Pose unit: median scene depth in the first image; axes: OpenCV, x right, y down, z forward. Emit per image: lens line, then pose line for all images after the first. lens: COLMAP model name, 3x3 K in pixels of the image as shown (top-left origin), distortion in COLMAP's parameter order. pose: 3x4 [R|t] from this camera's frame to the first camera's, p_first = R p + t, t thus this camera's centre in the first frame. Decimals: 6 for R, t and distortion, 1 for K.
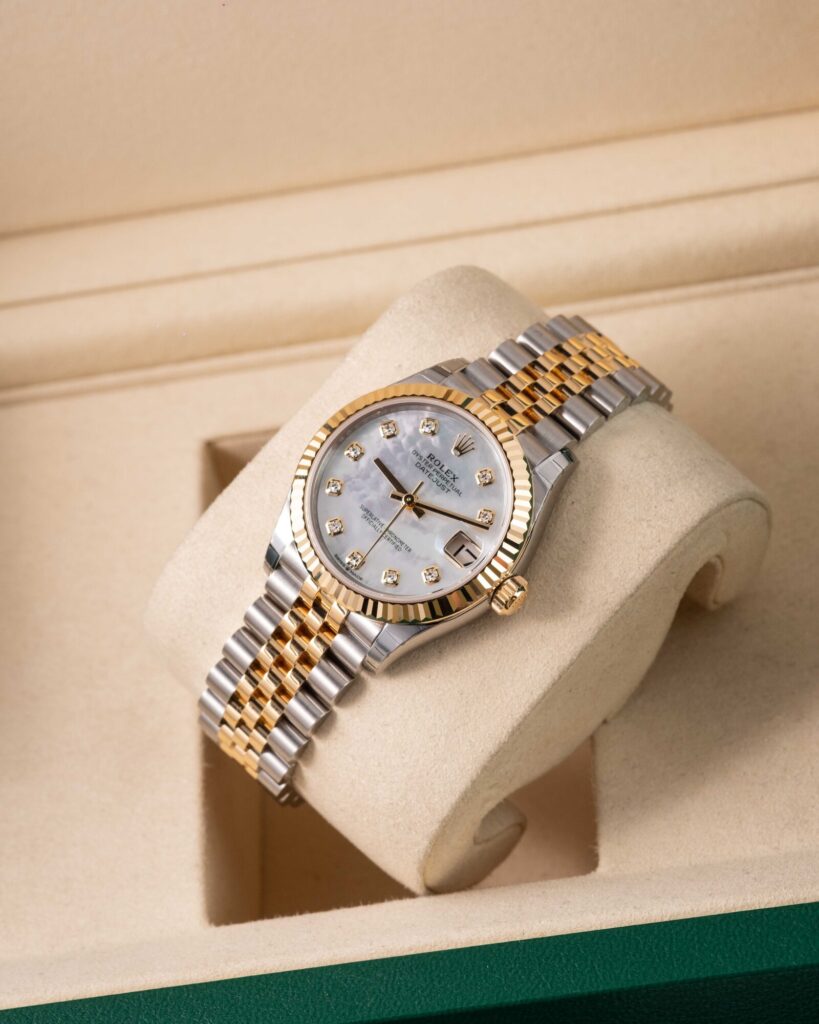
lens RADIAL K [[4080.8, 0, 409.5], [0, 4080.8, 512.0], [0, 0, 1]] dist [0.286054, -1.085500]
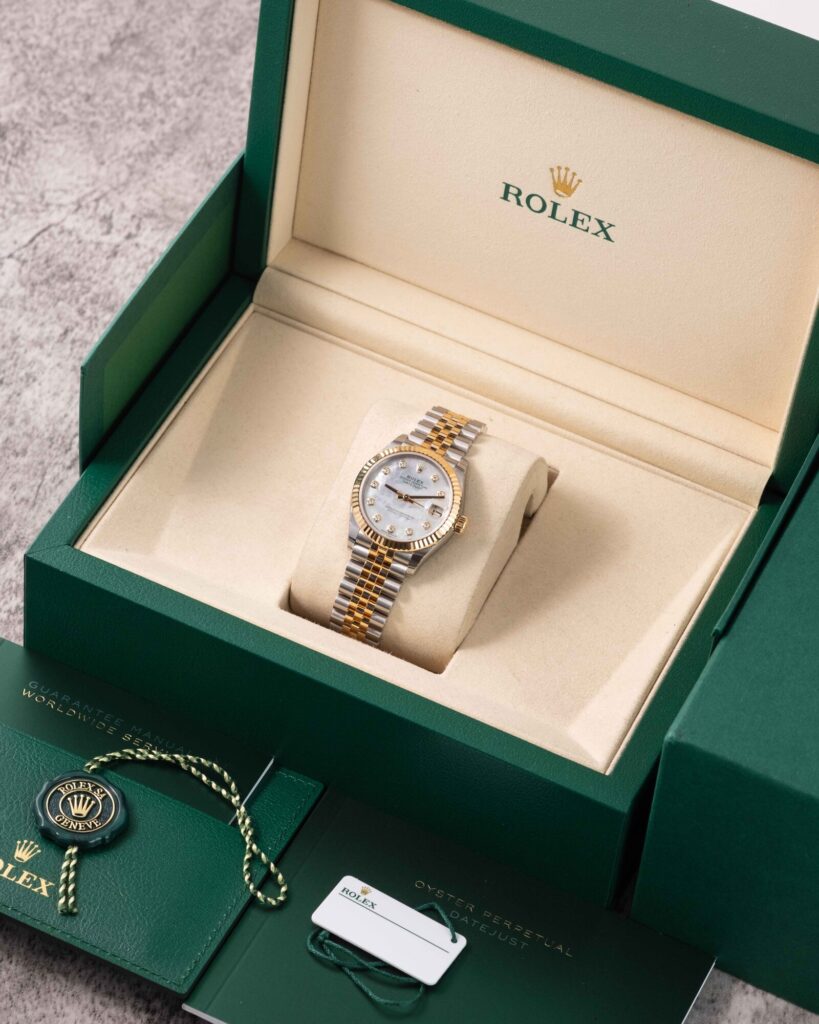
lens RADIAL K [[3955.8, 0, 409.5], [0, 3955.8, 512.0], [0, 0, 1]] dist [0.245329, -0.845813]
pose [[0.857803, 0.506527, -0.087198, 0.179815], [-0.500174, 0.861719, 0.085250, -0.167081], [0.118322, -0.029513, 0.992537, -1.152482]]
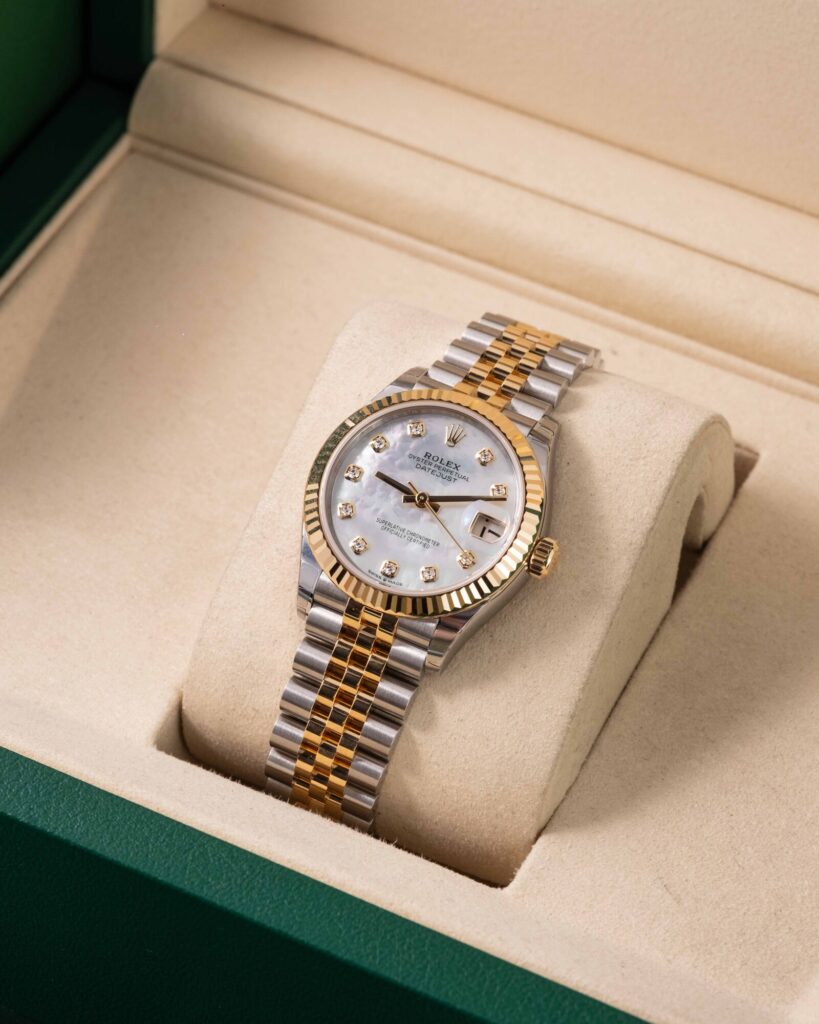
lens RADIAL K [[4080.8, 0, 409.5], [0, 4080.8, 512.0], [0, 0, 1]] dist [0.286054, -1.085500]
pose [[0.859774, 0.487044, -0.153551, 0.139935], [-0.482327, 0.873256, 0.069173, -0.052530], [0.167780, 0.014589, 0.985717, 0.014167]]
